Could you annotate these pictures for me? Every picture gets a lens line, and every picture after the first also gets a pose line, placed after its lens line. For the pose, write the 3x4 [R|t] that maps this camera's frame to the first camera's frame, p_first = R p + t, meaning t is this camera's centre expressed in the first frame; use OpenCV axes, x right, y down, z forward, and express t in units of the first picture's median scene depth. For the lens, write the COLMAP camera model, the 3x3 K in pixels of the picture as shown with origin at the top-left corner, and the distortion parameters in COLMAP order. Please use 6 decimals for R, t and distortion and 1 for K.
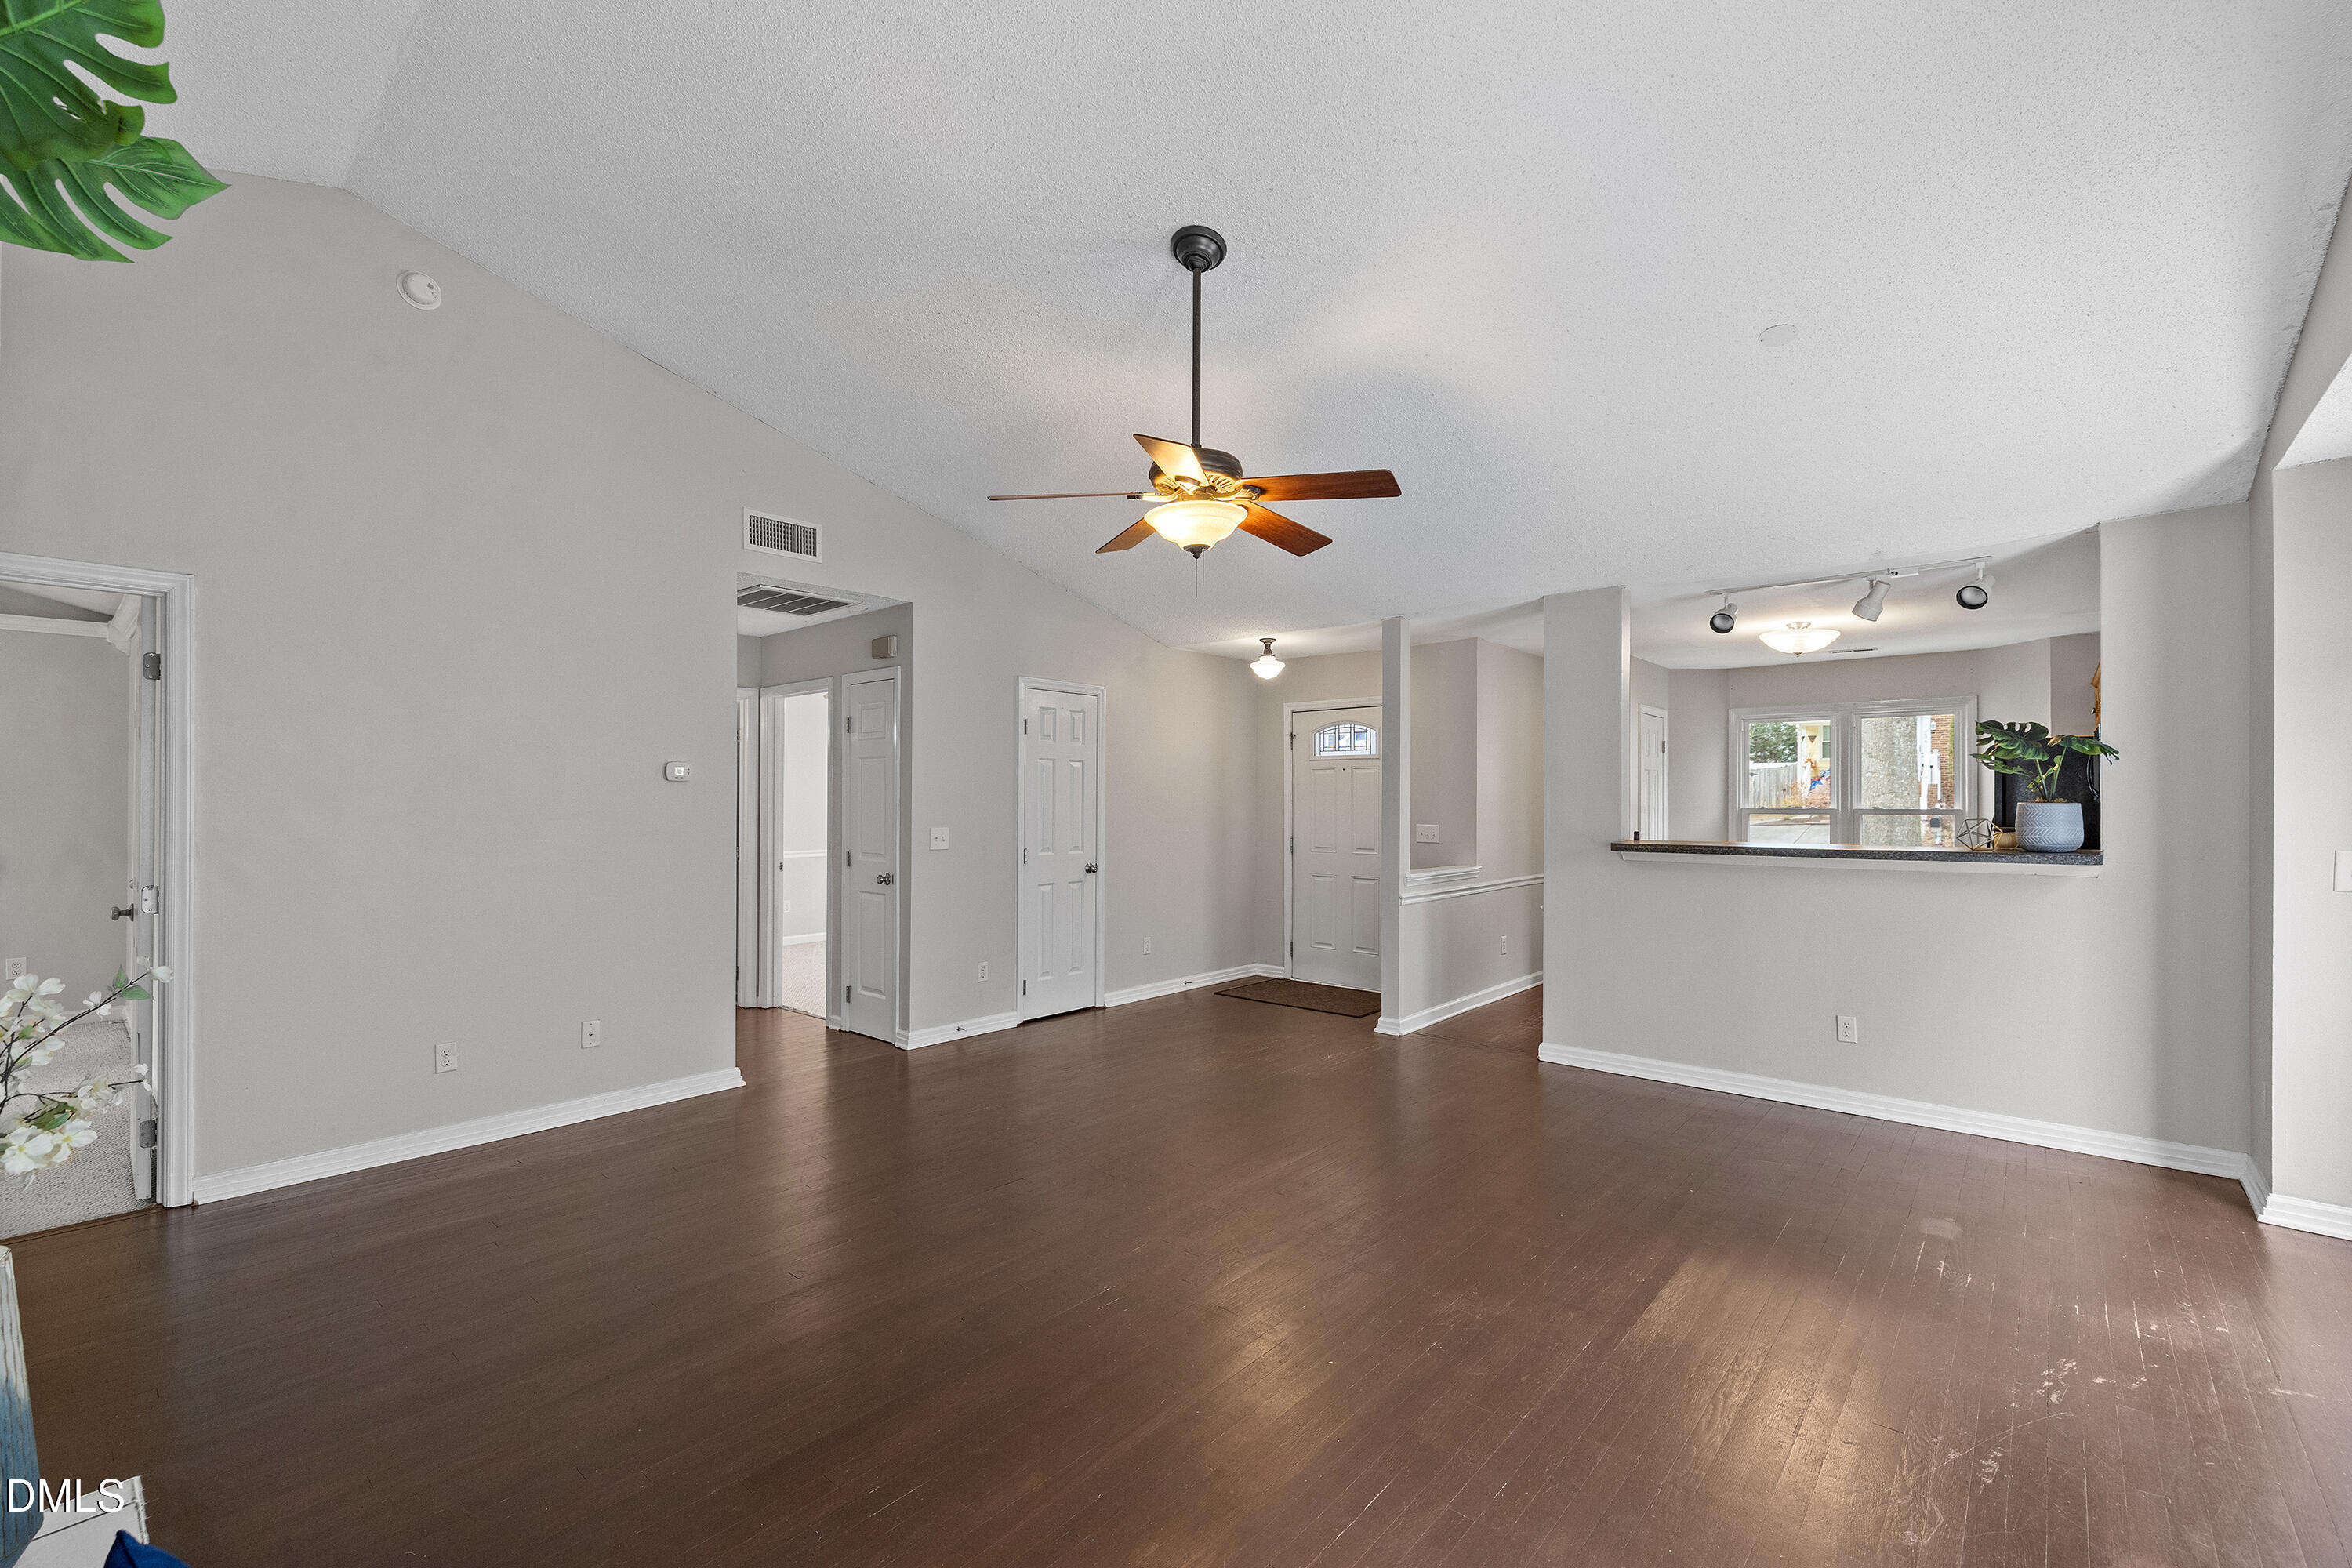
lens RADIAL K [[991.2, 0, 1180.1], [0, 991.2, 796.8], [0, 0, 1]] dist [0.002669, 0.000212]
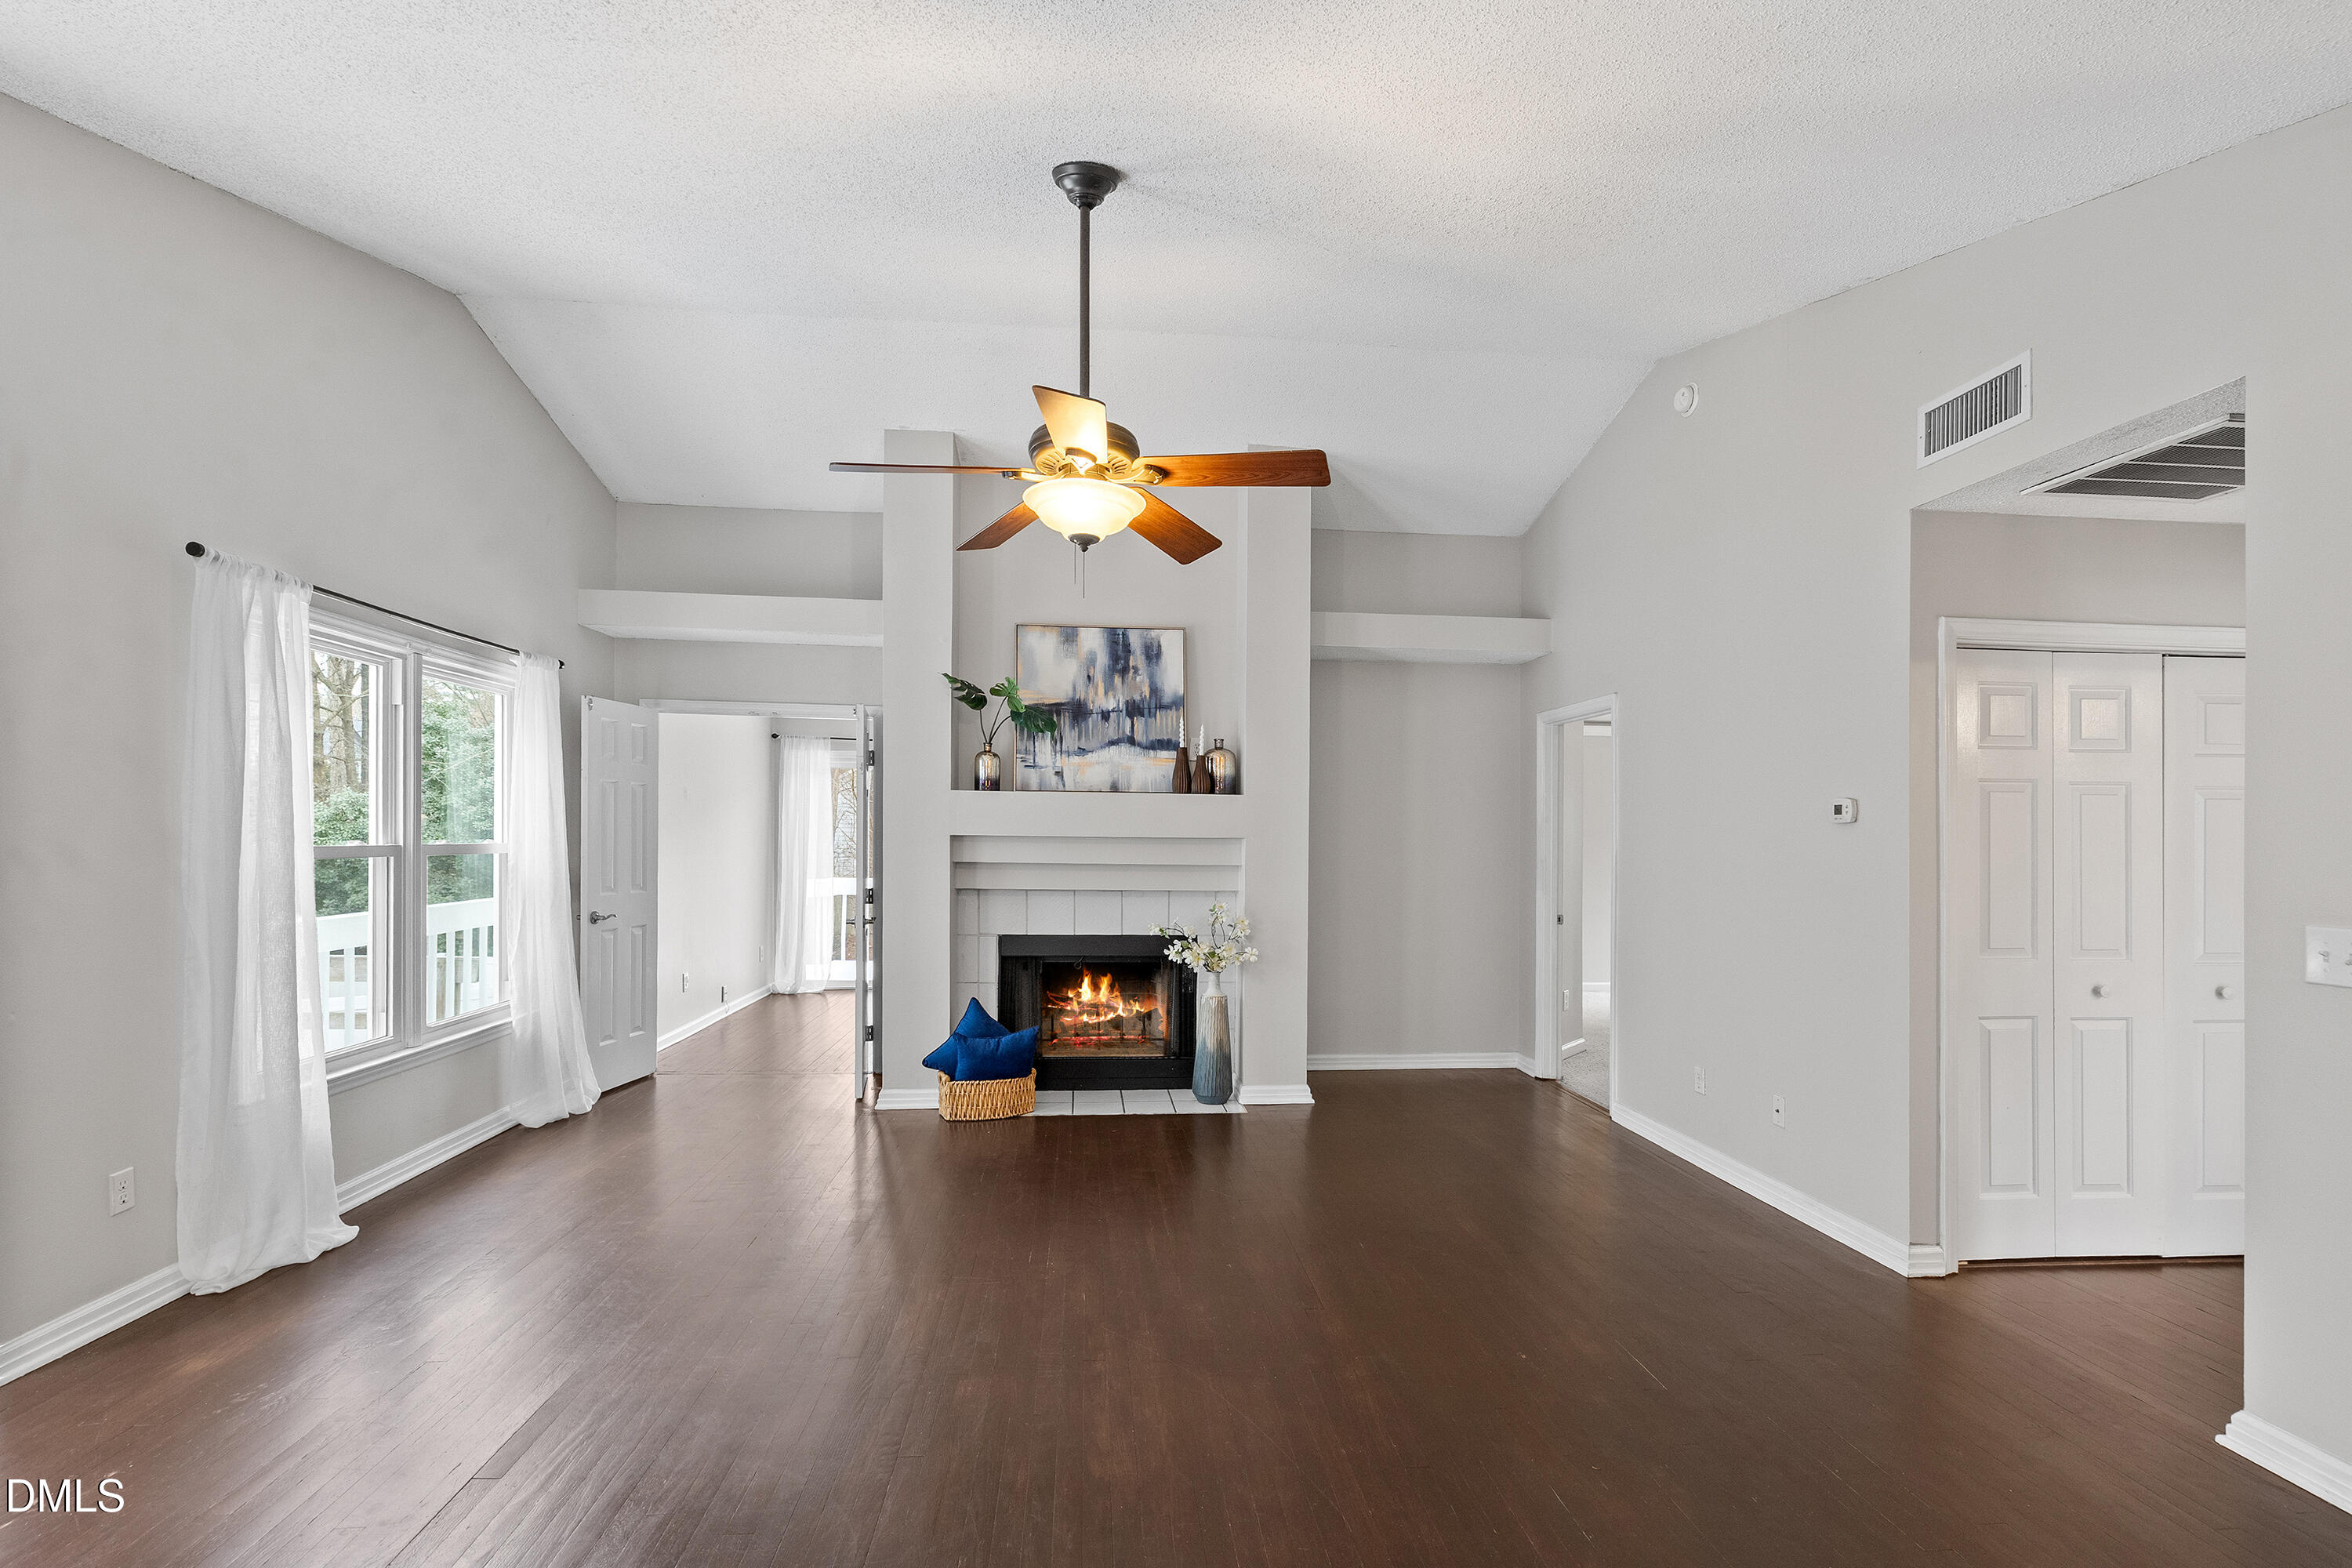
lens RADIAL K [[1043.8, 0, 1175.1], [0, 1043.8, 837.5], [0, 0, 1]] dist [0.001801, -0.000186]
pose [[-0.691929, -0.008473, -0.721916, 0.316740], [-0.007662, 0.999961, -0.004392, 0.002099], [0.721925, 0.002493, -0.691967, 0.881022]]
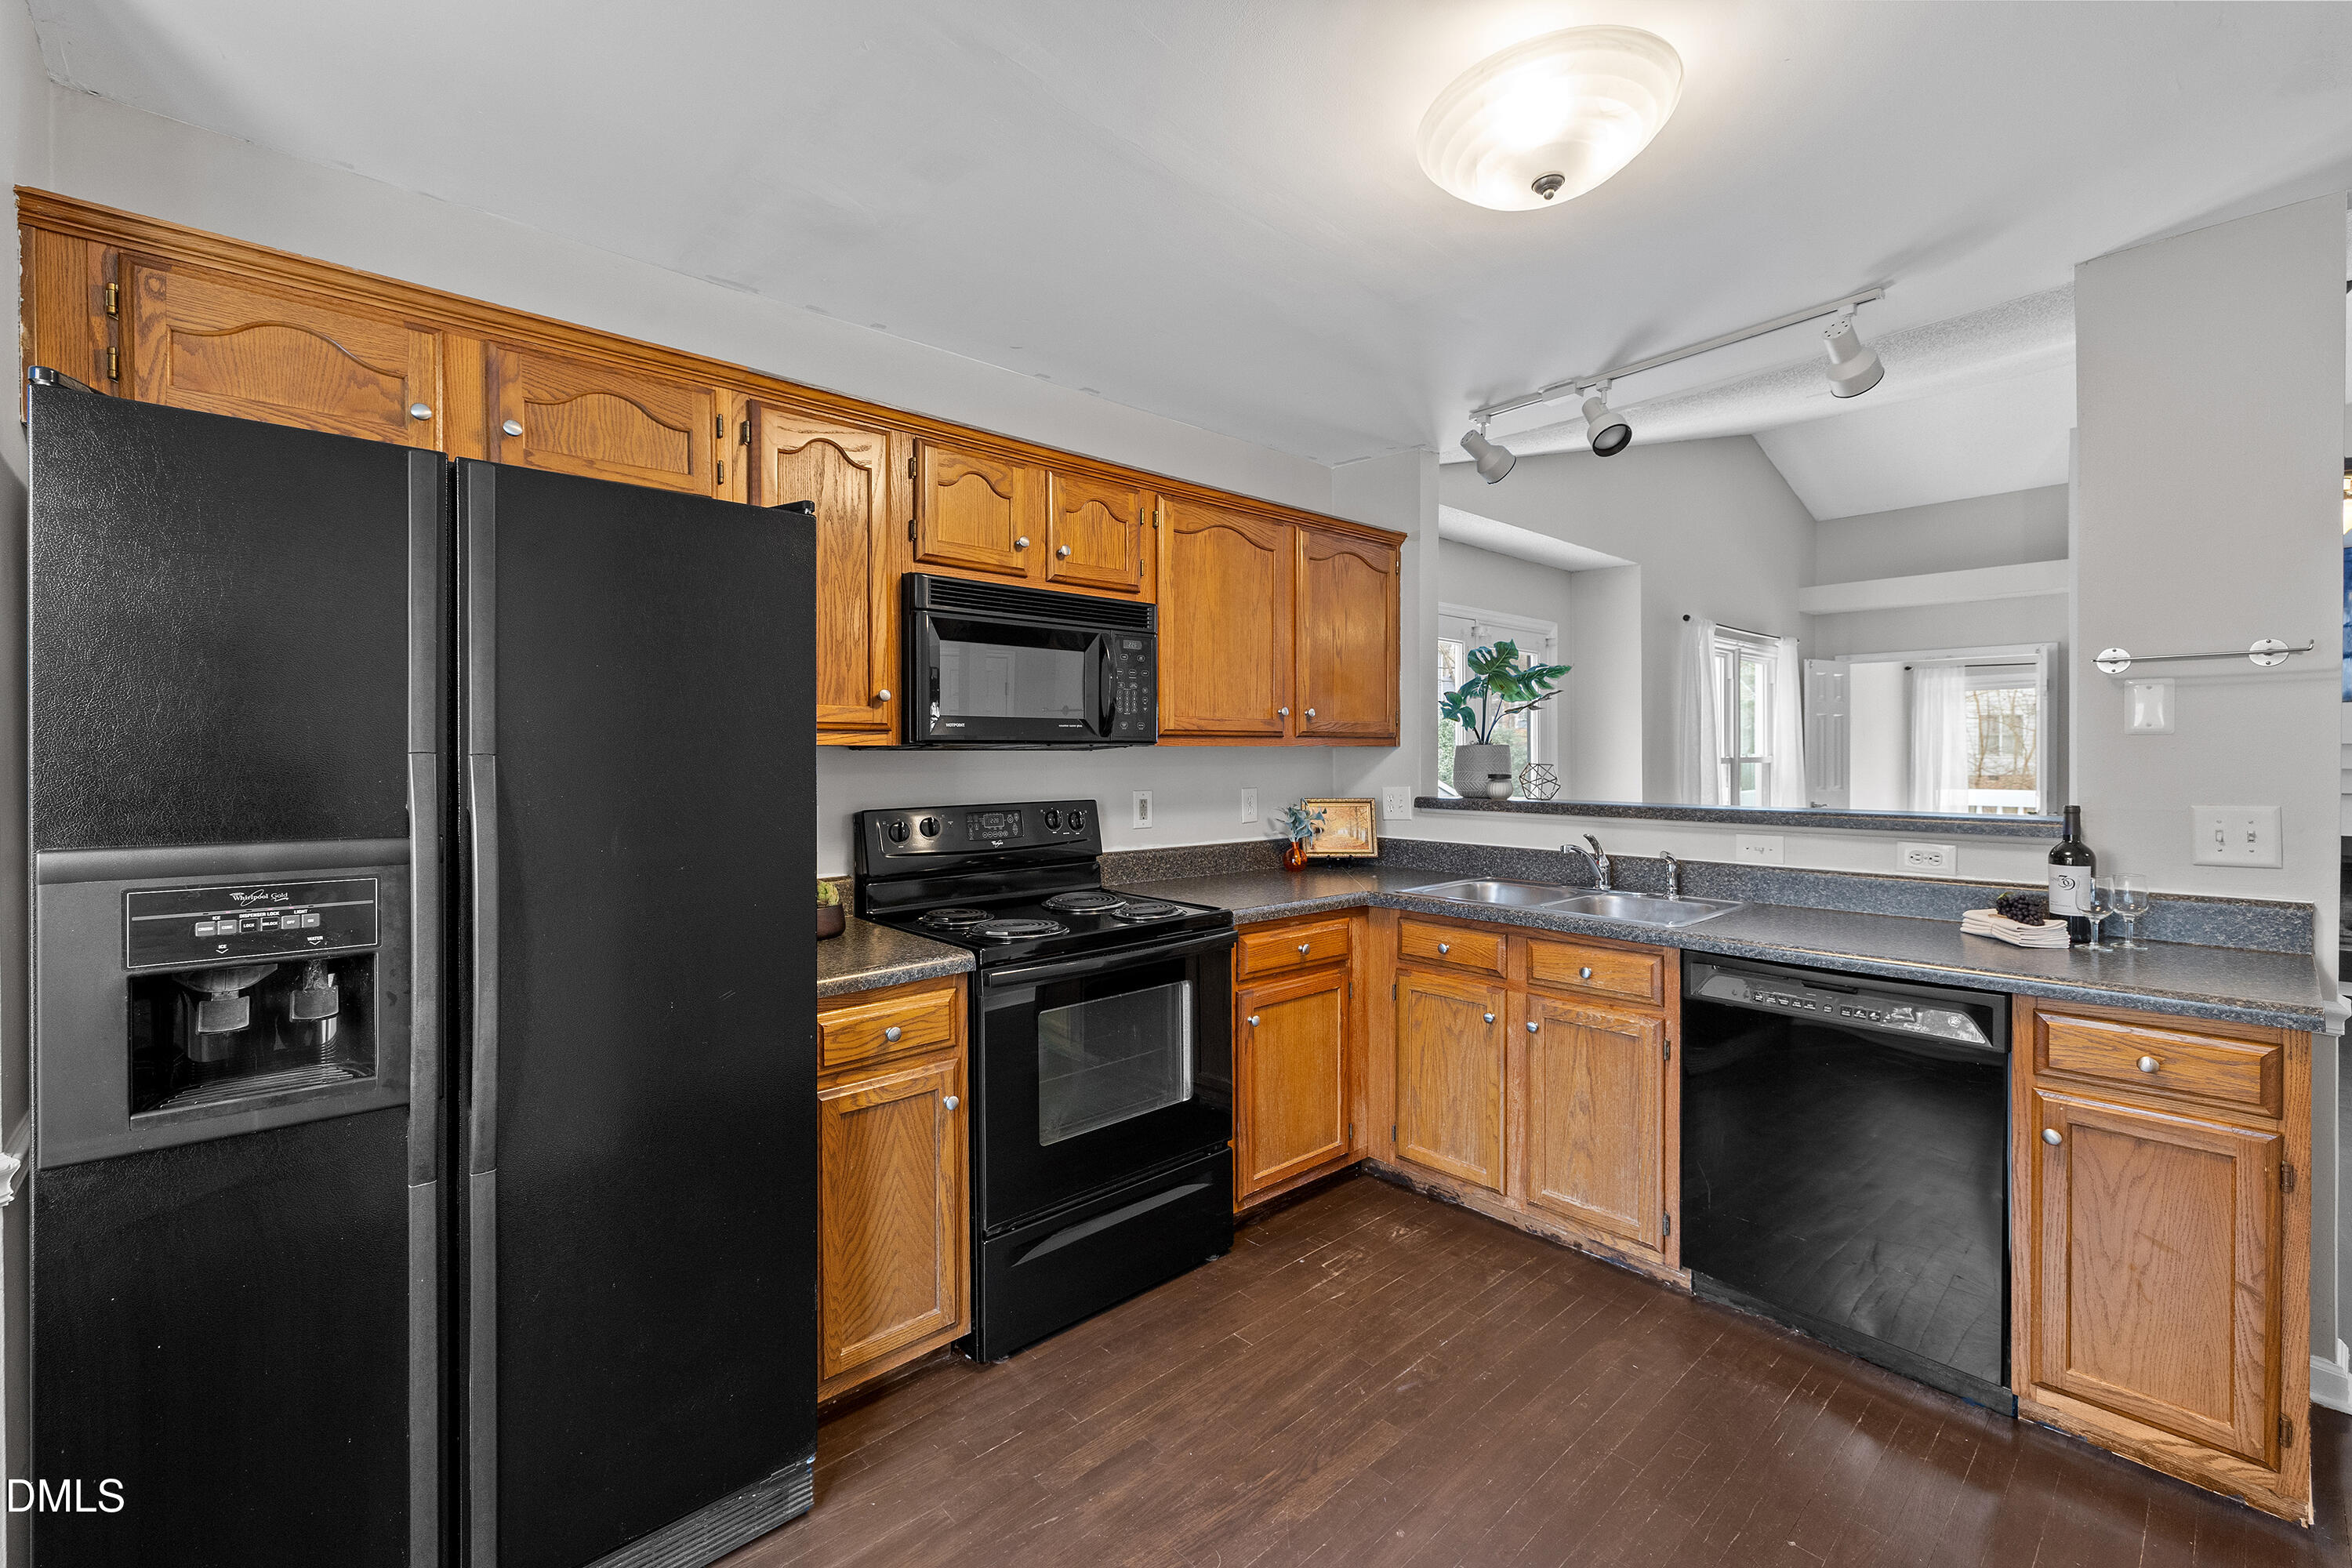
lens RADIAL K [[991.2, 0, 1180.1], [0, 991.2, 796.8], [0, 0, 1]] dist [0.002669, 0.000212]
pose [[-0.993541, -0.000727, 0.113469, 0.678541], [0.003126, 0.999424, 0.033781, 0.012974], [-0.113428, 0.033918, -0.992967, 1.263105]]
